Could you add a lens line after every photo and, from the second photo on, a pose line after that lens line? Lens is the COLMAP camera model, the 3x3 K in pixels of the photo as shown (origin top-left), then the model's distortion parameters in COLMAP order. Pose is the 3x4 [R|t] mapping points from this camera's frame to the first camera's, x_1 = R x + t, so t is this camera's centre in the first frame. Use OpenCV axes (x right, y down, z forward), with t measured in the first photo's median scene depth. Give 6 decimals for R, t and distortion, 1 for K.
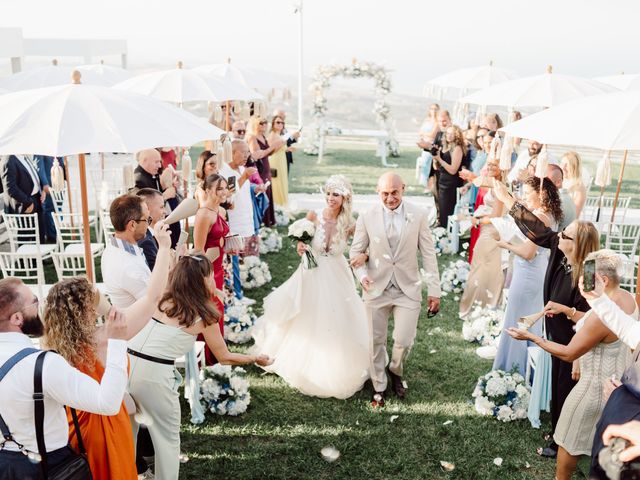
lens RADIAL K [[723.0, 0, 320.0], [0, 723.0, 240.0], [0, 0, 1]] dist [0.015190, 0.001511]
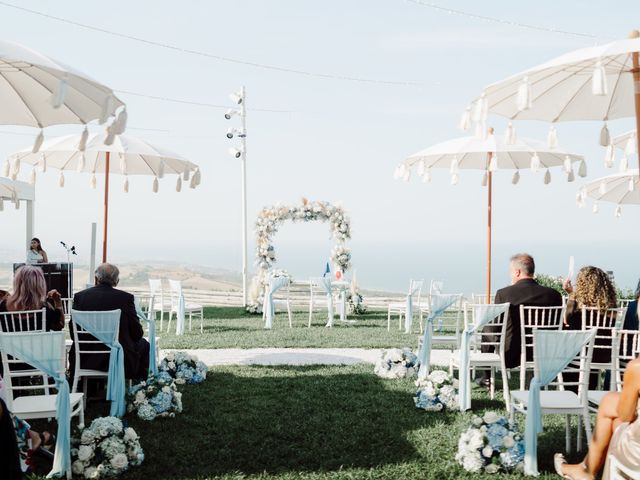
lens RADIAL K [[723.0, 0, 320.0], [0, 723.0, 240.0], [0, 0, 1]] dist [0.015190, 0.001511]
pose [[0.998328, -0.014415, 0.055968, 0.016839], [0.028930, 0.962980, -0.268016, 0.021250], [-0.050033, 0.269187, 0.961787, 0.204327]]
